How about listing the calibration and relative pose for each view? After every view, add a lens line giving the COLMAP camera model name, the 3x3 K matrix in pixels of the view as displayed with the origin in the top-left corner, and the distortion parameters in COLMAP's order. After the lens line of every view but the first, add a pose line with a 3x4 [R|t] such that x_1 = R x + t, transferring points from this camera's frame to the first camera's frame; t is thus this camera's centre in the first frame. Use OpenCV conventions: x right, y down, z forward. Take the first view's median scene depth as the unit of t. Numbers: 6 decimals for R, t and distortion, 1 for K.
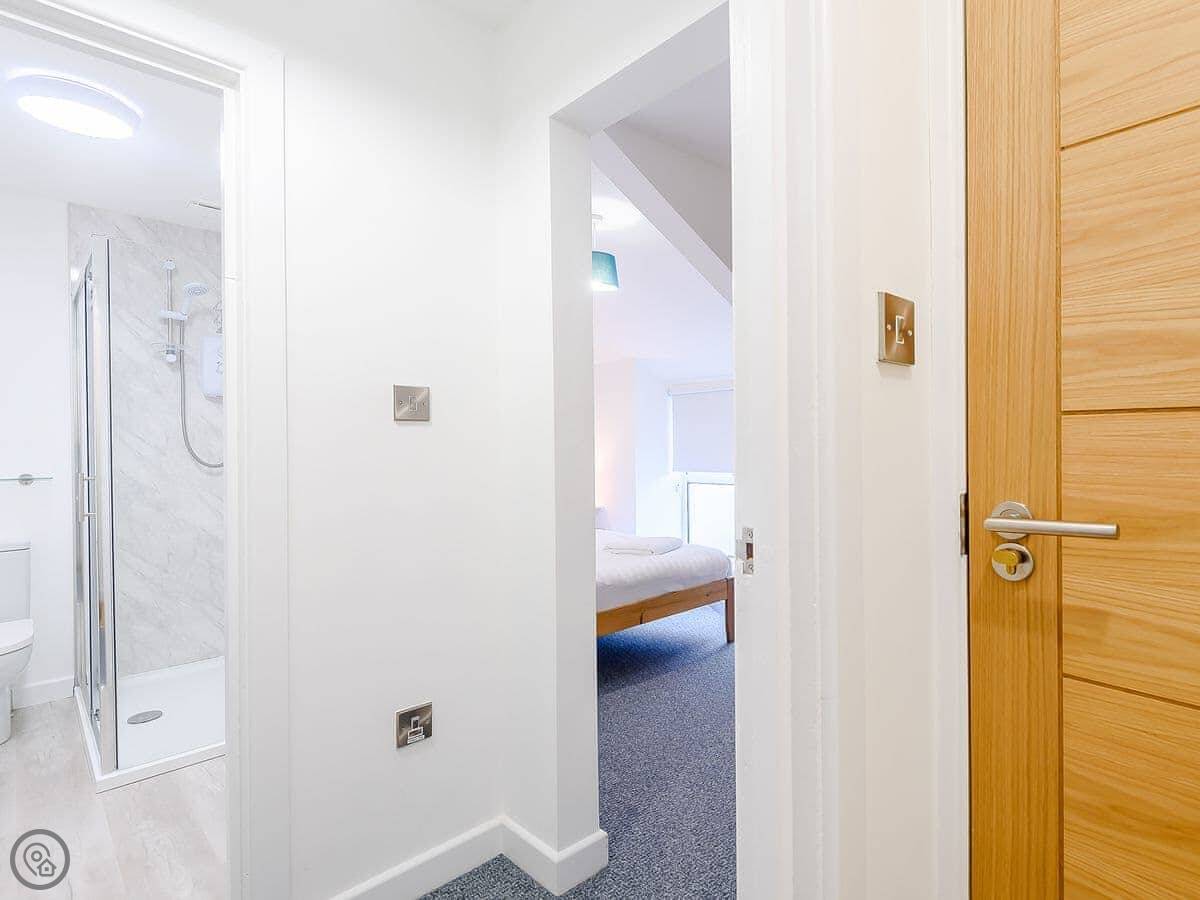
lens RADIAL K [[613.9, 0, 671.0], [0, 613.9, 454.7], [0, 0, 1]] dist [0.016946, 0.000148]
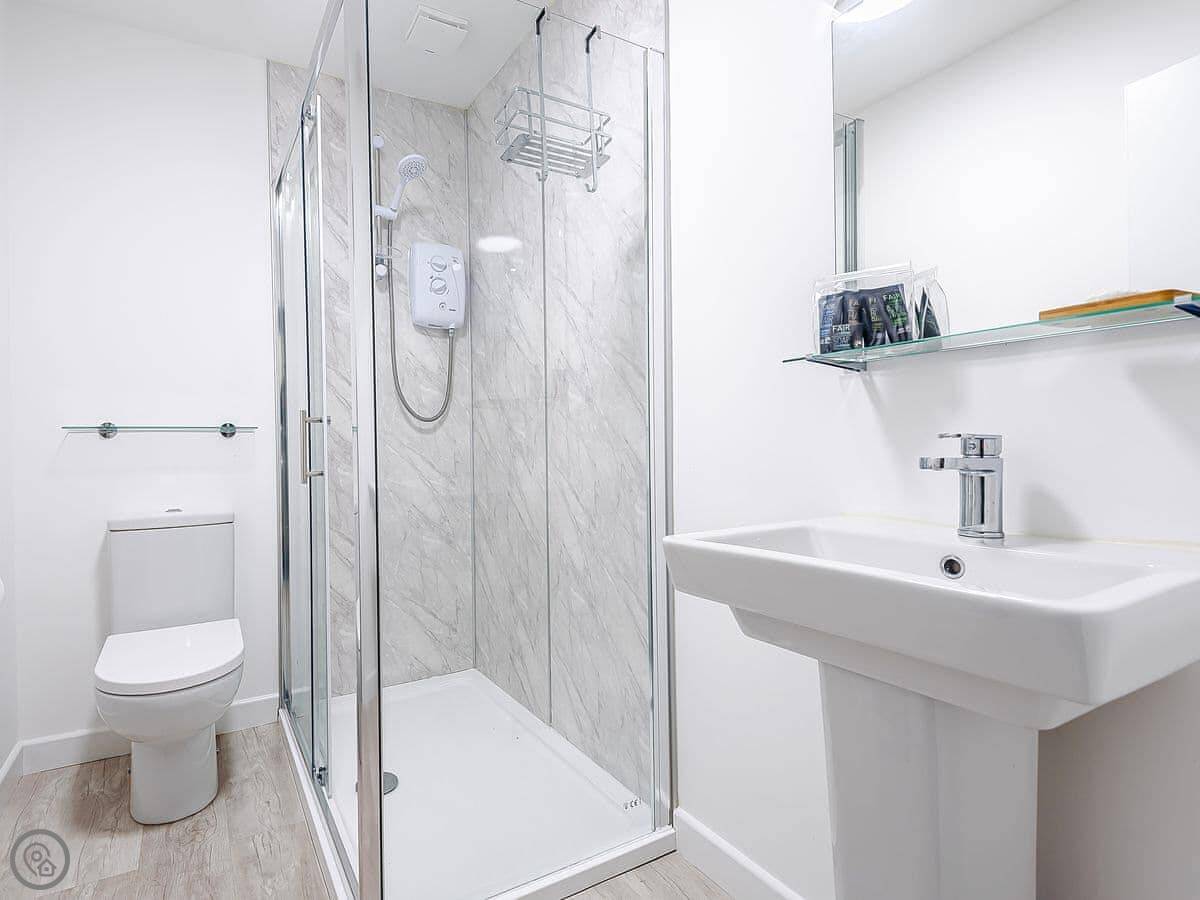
lens RADIAL K [[617.7, 0, 563.5], [0, 617.7, 452.2], [0, 0, 1]] dist [0.002587, 0.000759]
pose [[0.962073, -0.004974, -0.272745, -0.460277], [0.004451, 0.999987, -0.002535, 0.072452], [0.272754, 0.001225, 0.962083, 0.412637]]
